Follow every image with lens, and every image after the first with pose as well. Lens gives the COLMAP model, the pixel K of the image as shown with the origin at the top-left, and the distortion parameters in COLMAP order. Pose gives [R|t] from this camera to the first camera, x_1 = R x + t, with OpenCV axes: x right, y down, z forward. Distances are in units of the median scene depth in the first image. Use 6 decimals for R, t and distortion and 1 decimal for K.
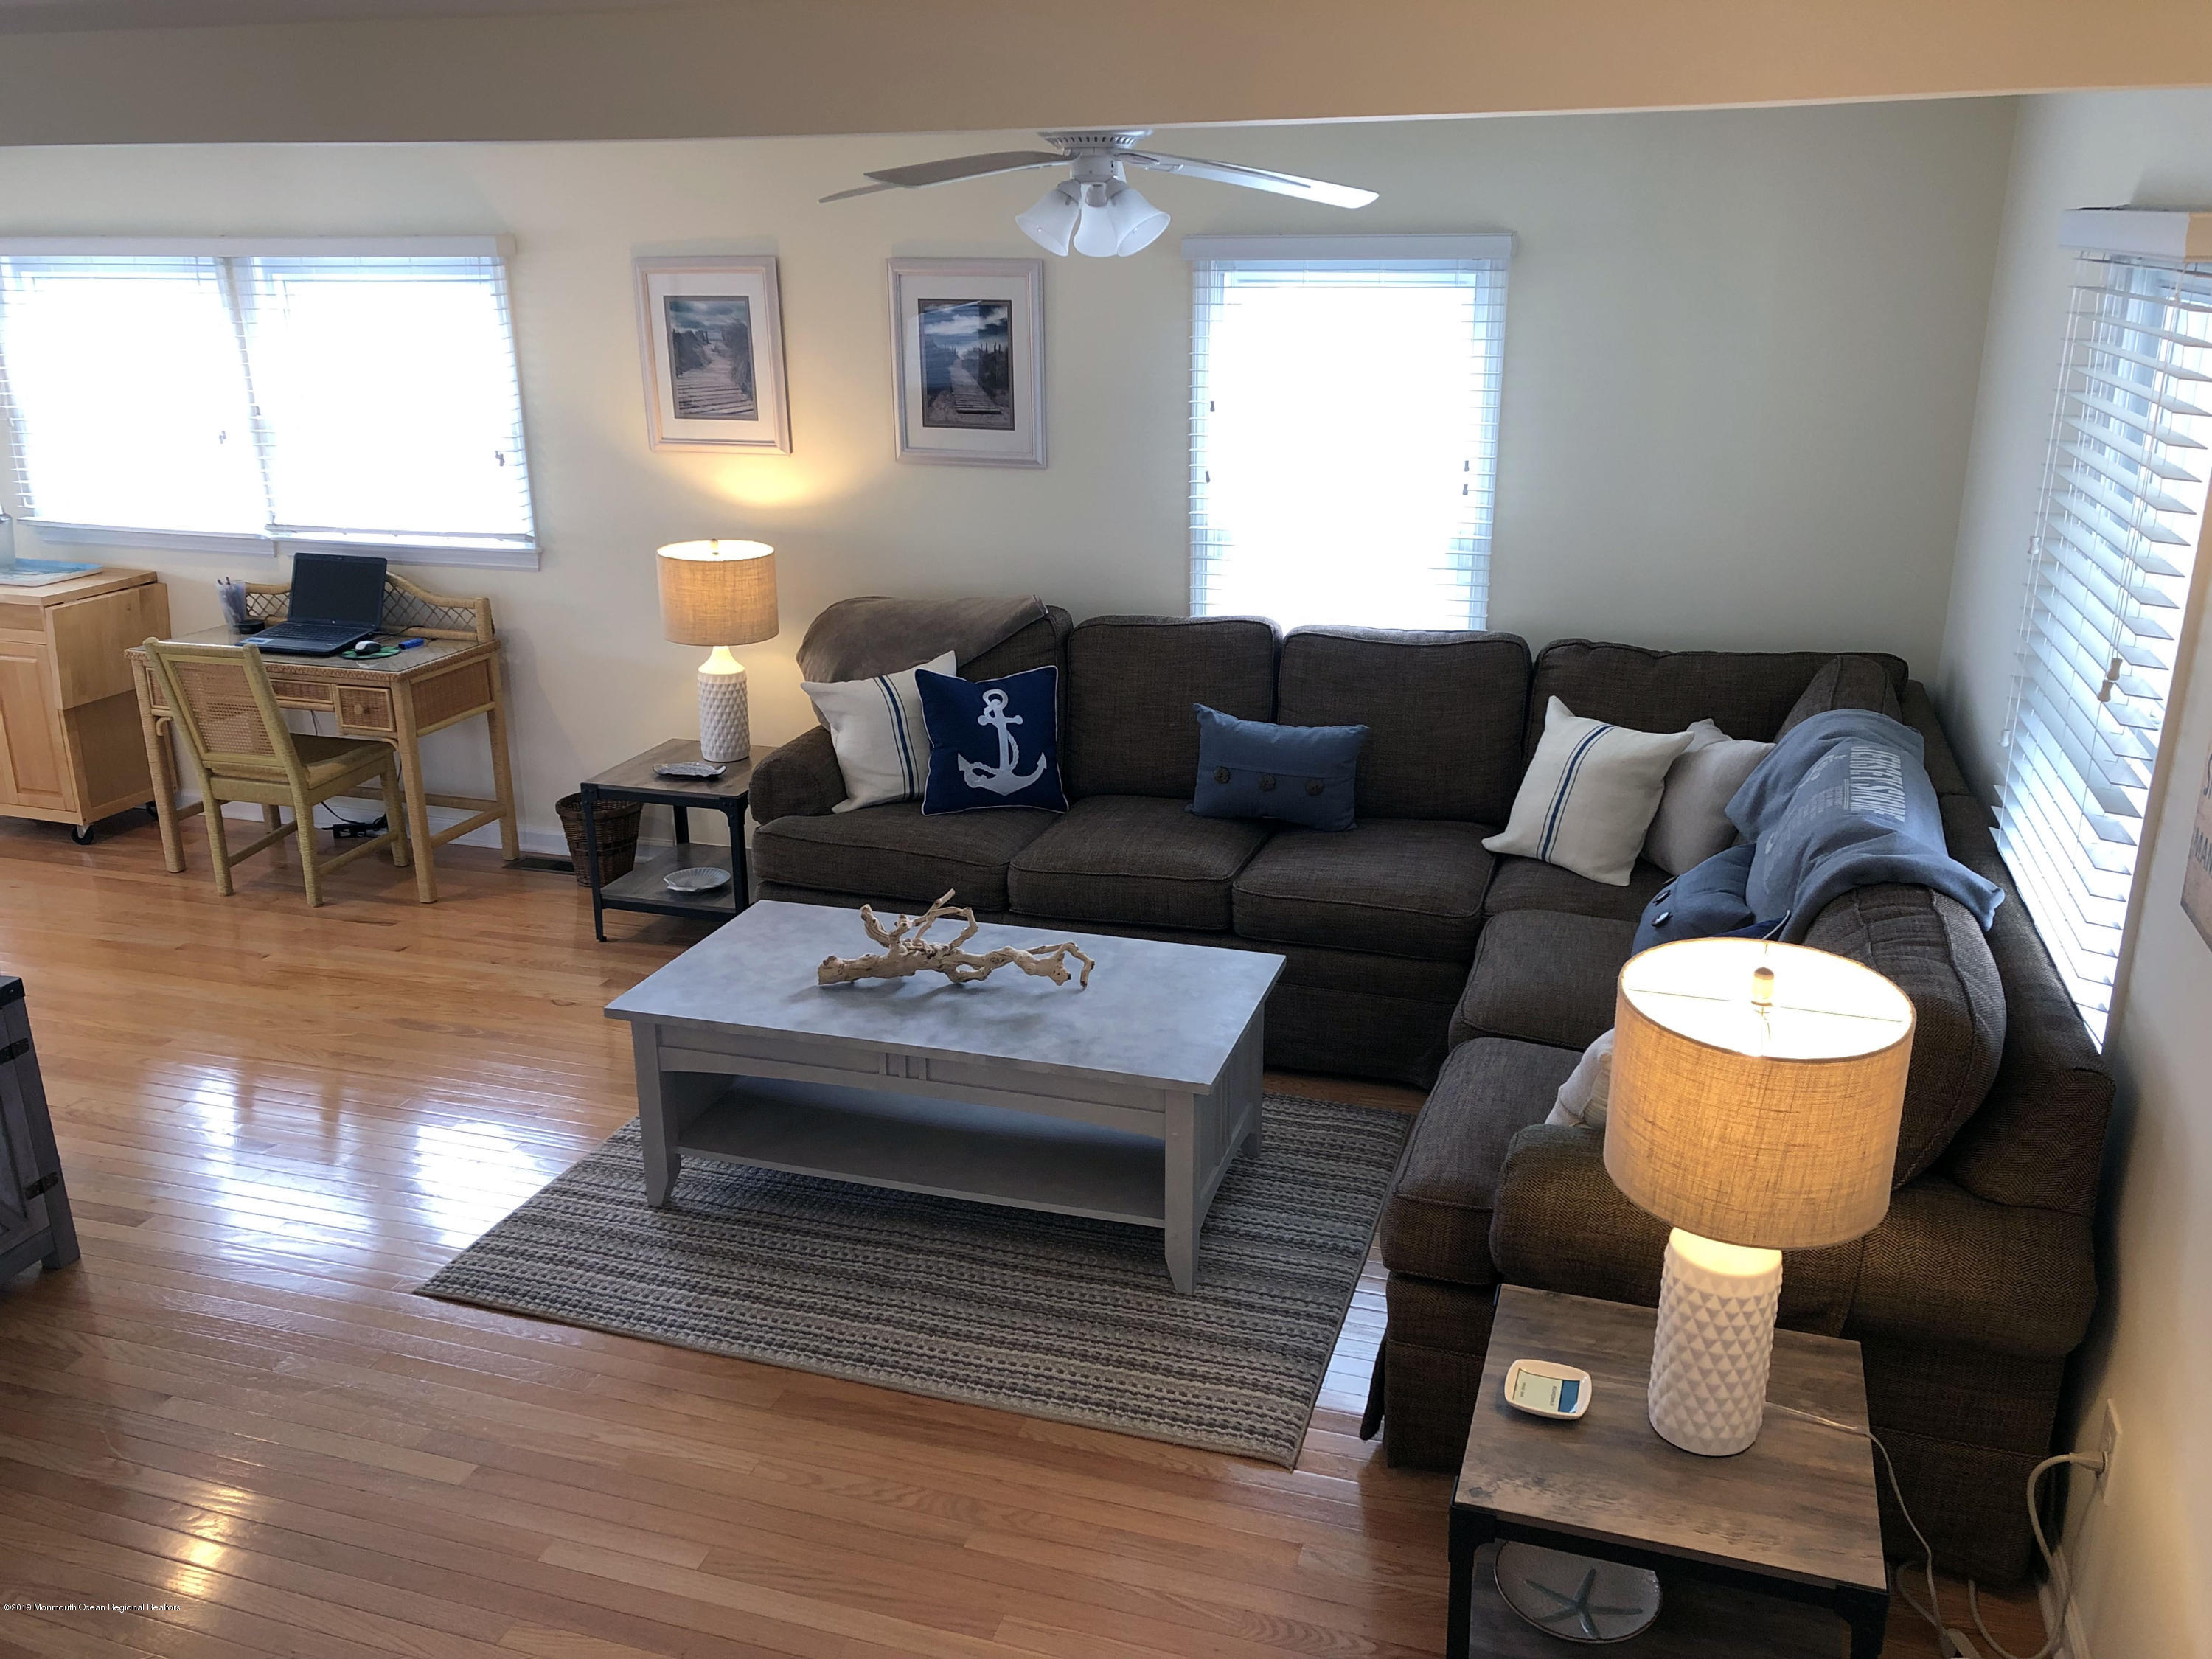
lens RADIAL K [[1815.5, 0, 1129.6], [0, 1815.5, 820.0], [0, 0, 1]] dist [0.036902, -0.025461]
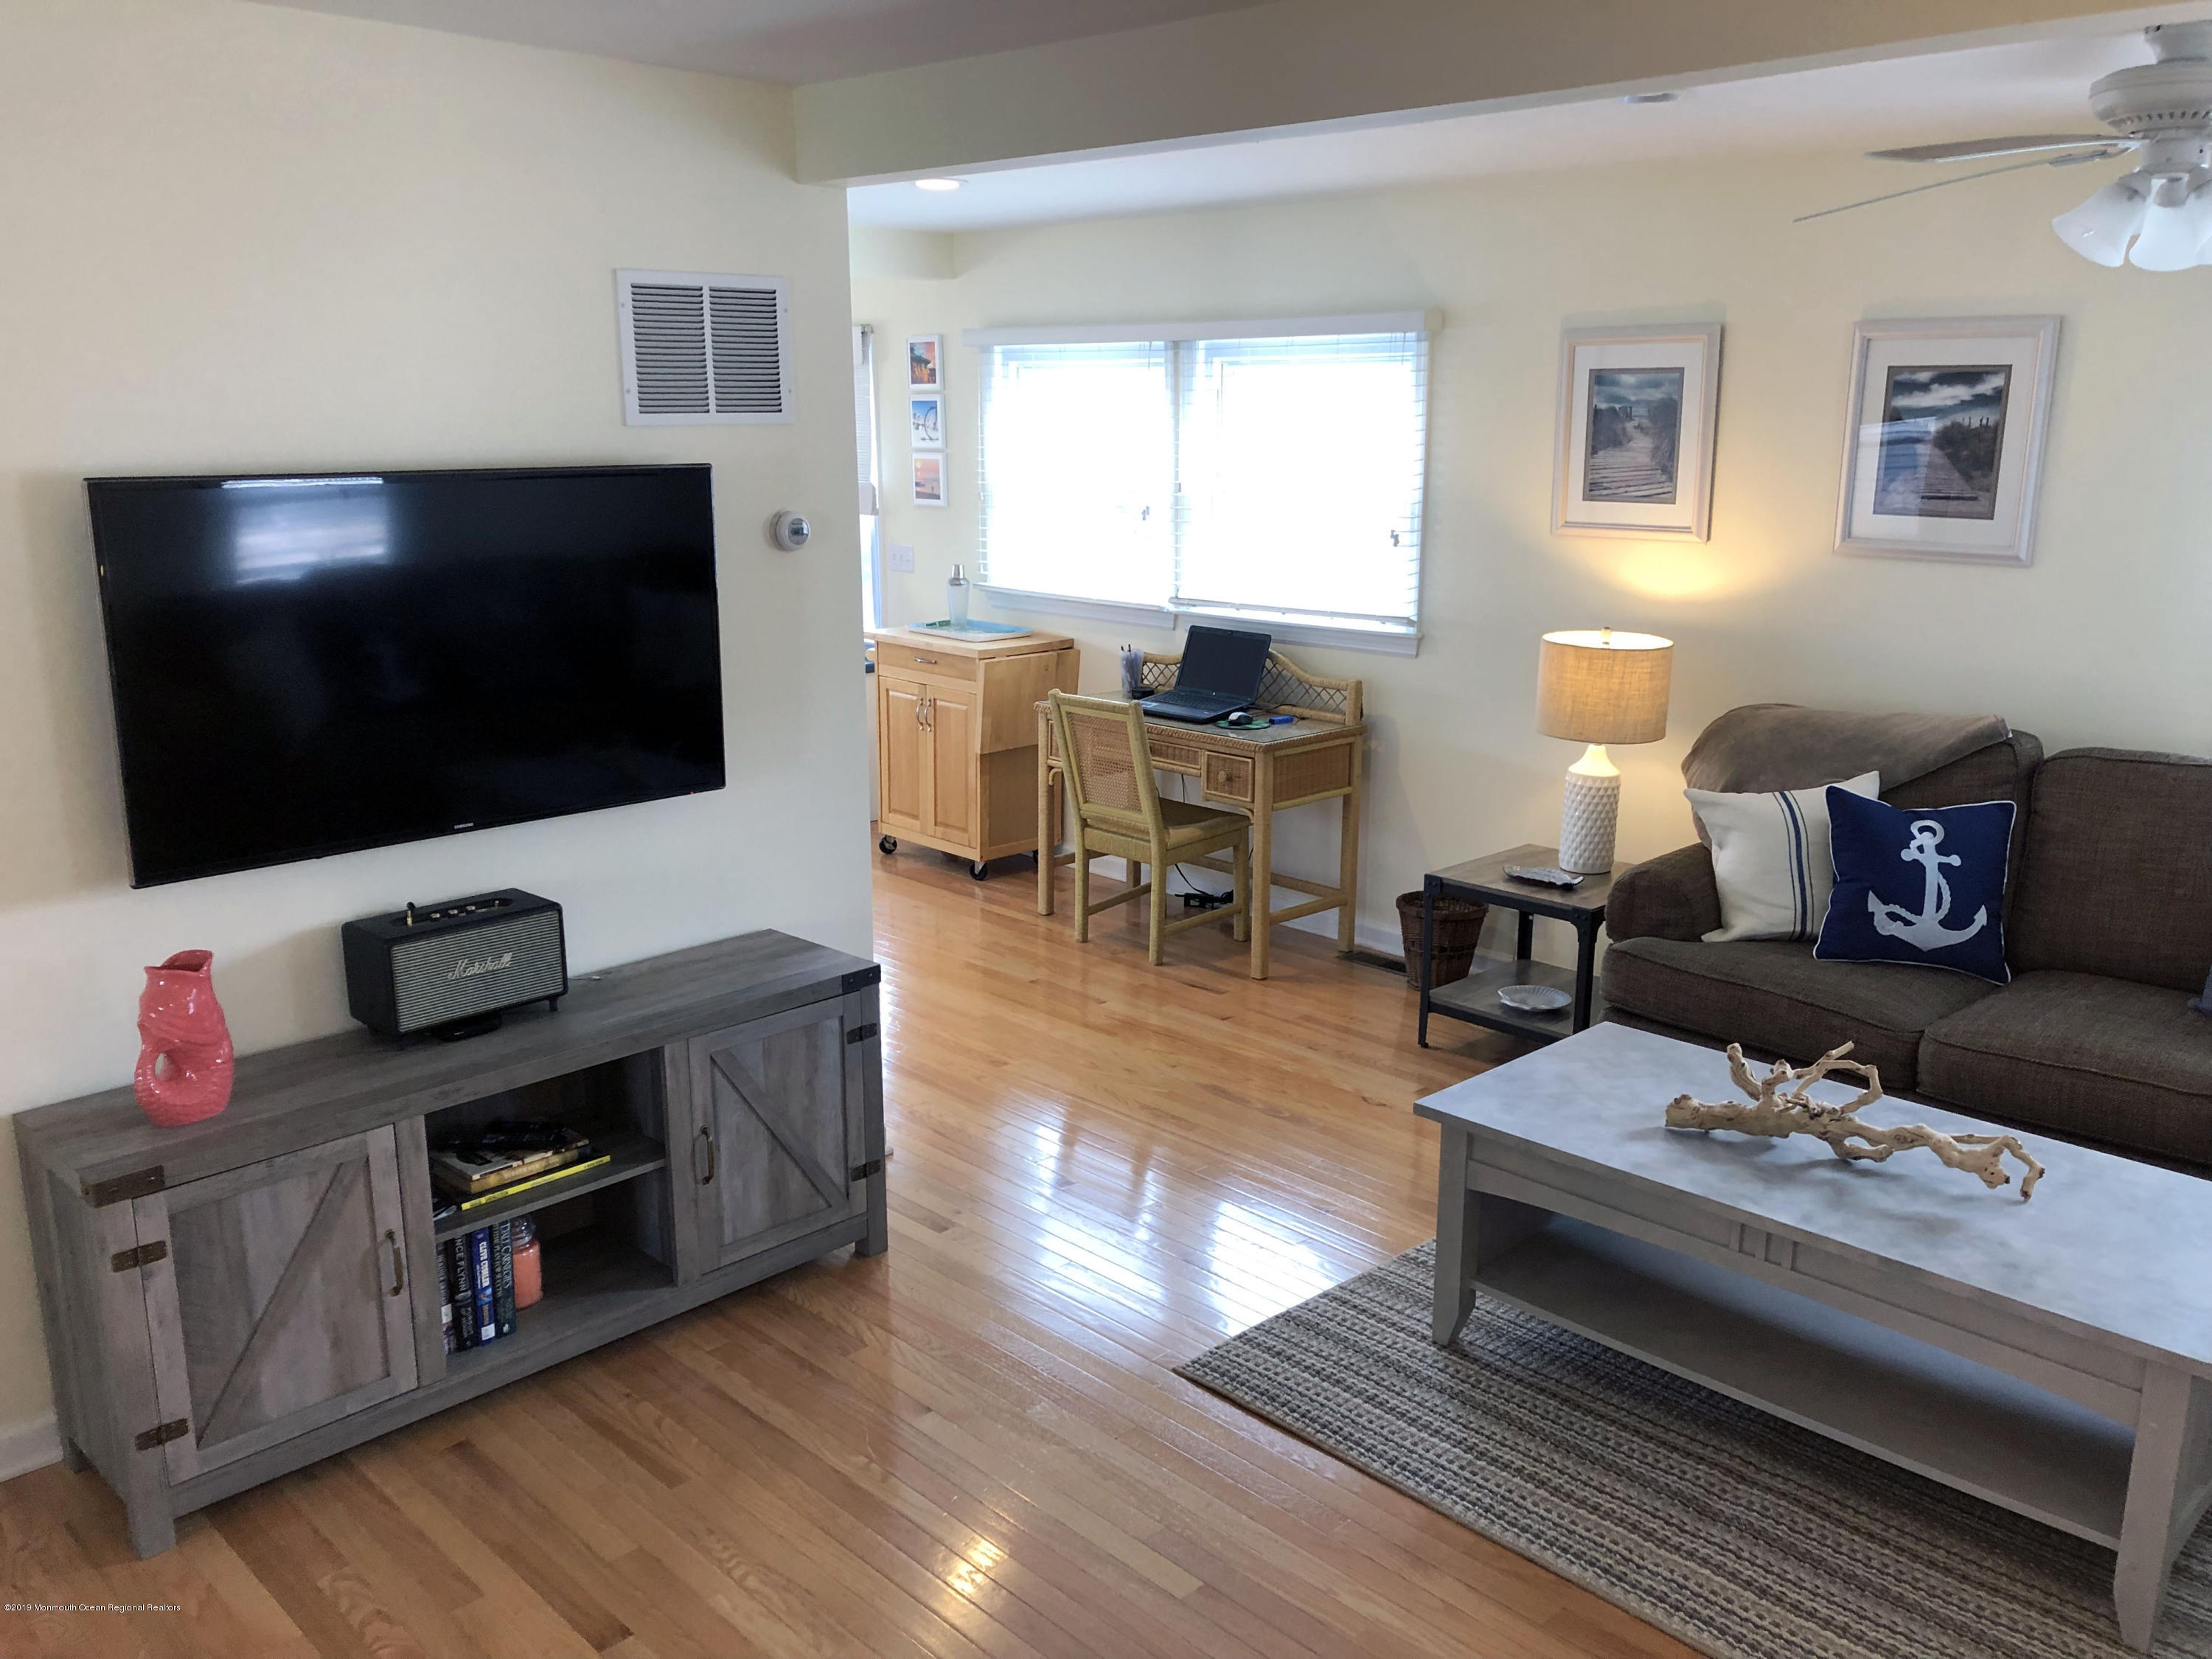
lens RADIAL K [[1815.5, 0, 1083.1], [0, 1815.5, 826.1], [0, 0, 1]] dist [0.036902, -0.025461]
pose [[0.877863, 0.115032, -0.464891, -0.023121], [-0.152511, 0.987336, -0.043683, 0.022423], [0.453979, 0.109248, 0.884290, 0.087631]]
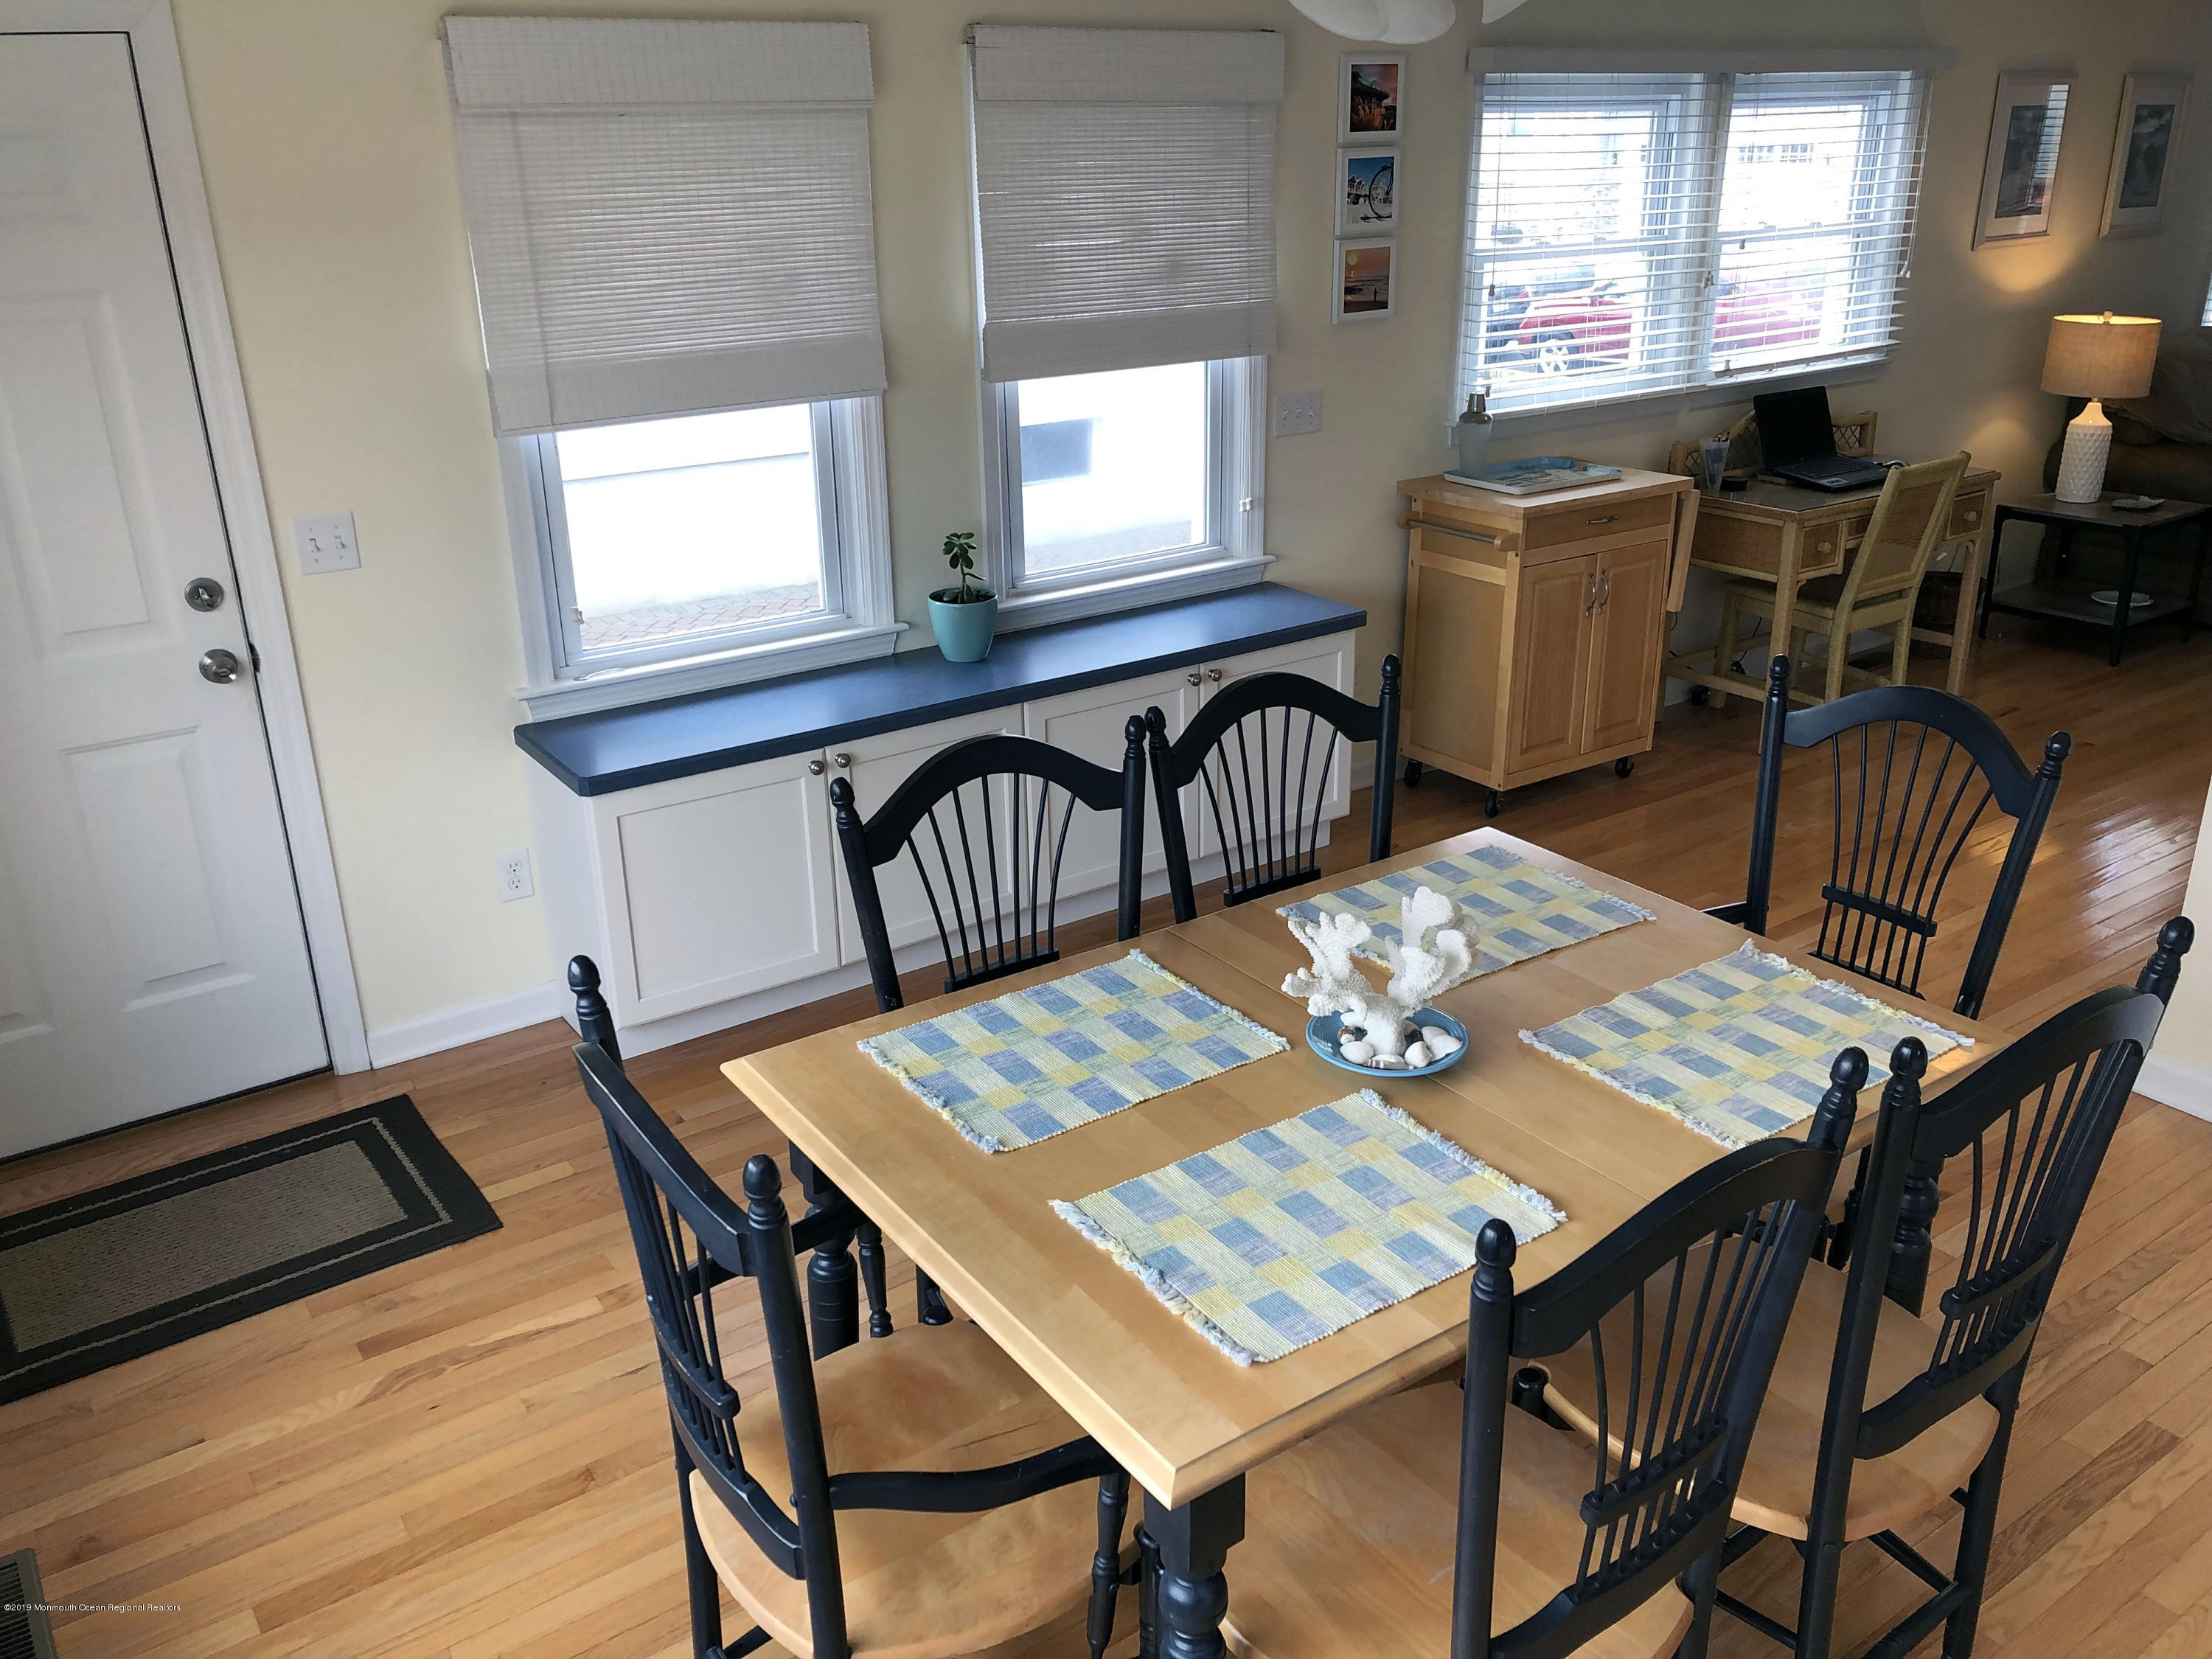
lens RADIAL K [[1815.5, 0, 1098.5], [0, 1815.5, 815.8], [0, 0, 1]] dist [0.036902, -0.025461]
pose [[0.594366, -0.287747, 0.750953, -1.607645], [0.262805, 0.952025, 0.156787, -0.196523], [-0.760041, 0.104165, 0.641473, 0.748777]]
